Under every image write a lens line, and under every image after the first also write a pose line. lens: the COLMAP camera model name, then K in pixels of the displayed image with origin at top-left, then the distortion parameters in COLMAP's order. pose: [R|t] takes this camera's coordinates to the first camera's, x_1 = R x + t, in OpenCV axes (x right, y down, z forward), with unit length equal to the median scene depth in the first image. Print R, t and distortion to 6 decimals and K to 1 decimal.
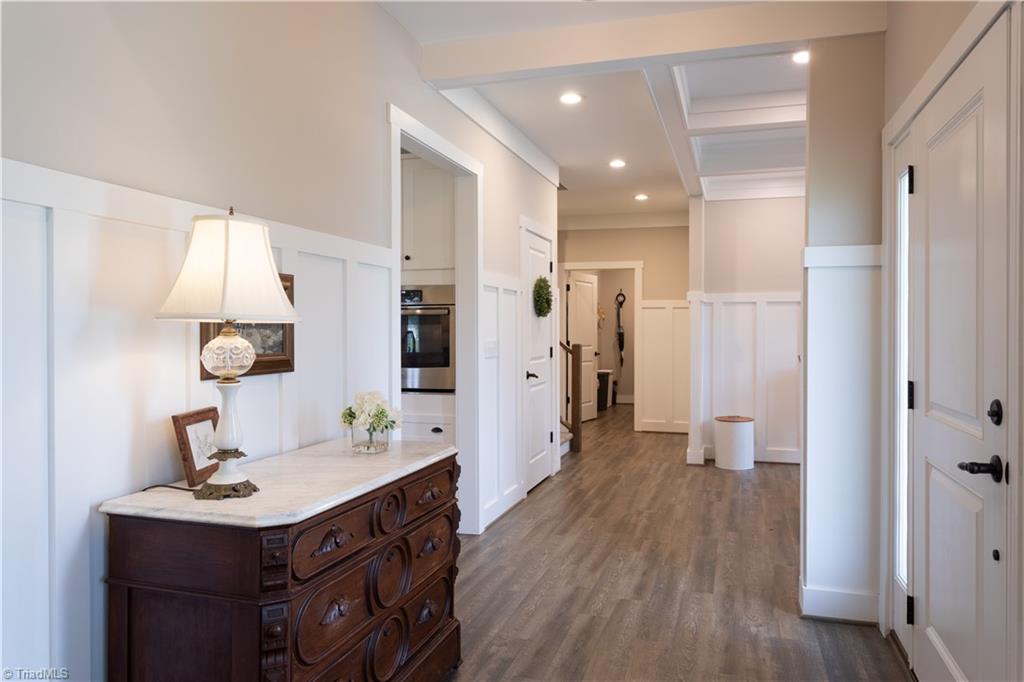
lens RADIAL K [[676.9, 0, 514.9], [0, 676.9, 339.0], [0, 0, 1]] dist [-0.006476, 0.000434]
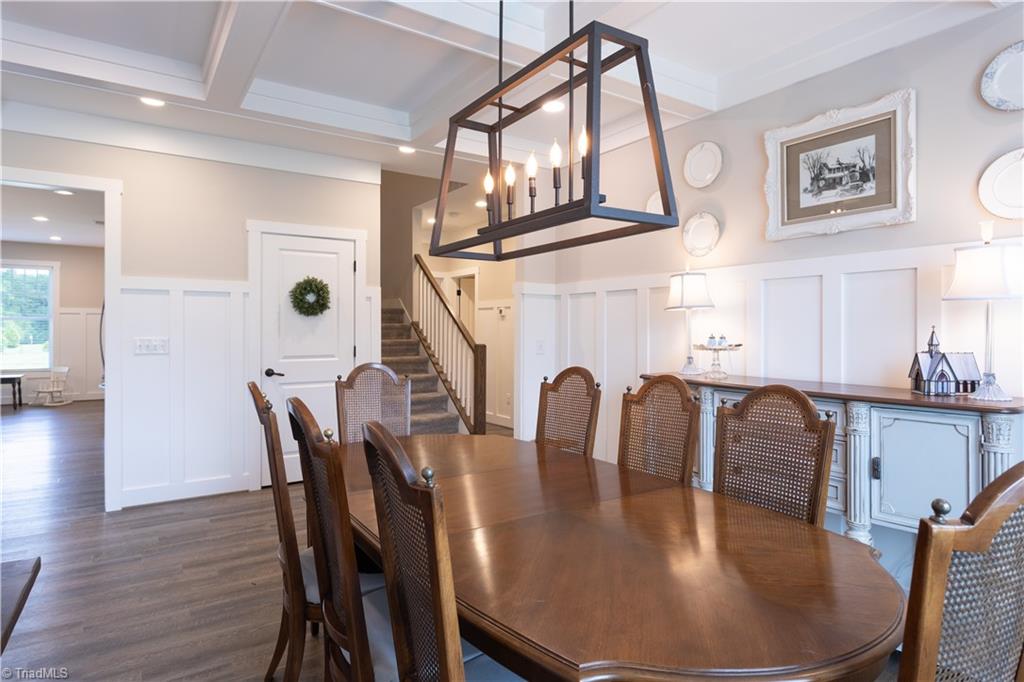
lens RADIAL K [[562.5, 0, 525.9], [0, 562.5, 326.4], [0, 0, 1]] dist [-0.003720, -0.000172]
pose [[0.777032, -0.001520, -0.629459, 1.276137], [-0.005083, 0.999949, -0.008689, -0.018412], [0.629440, 0.009952, 0.776985, 0.841127]]
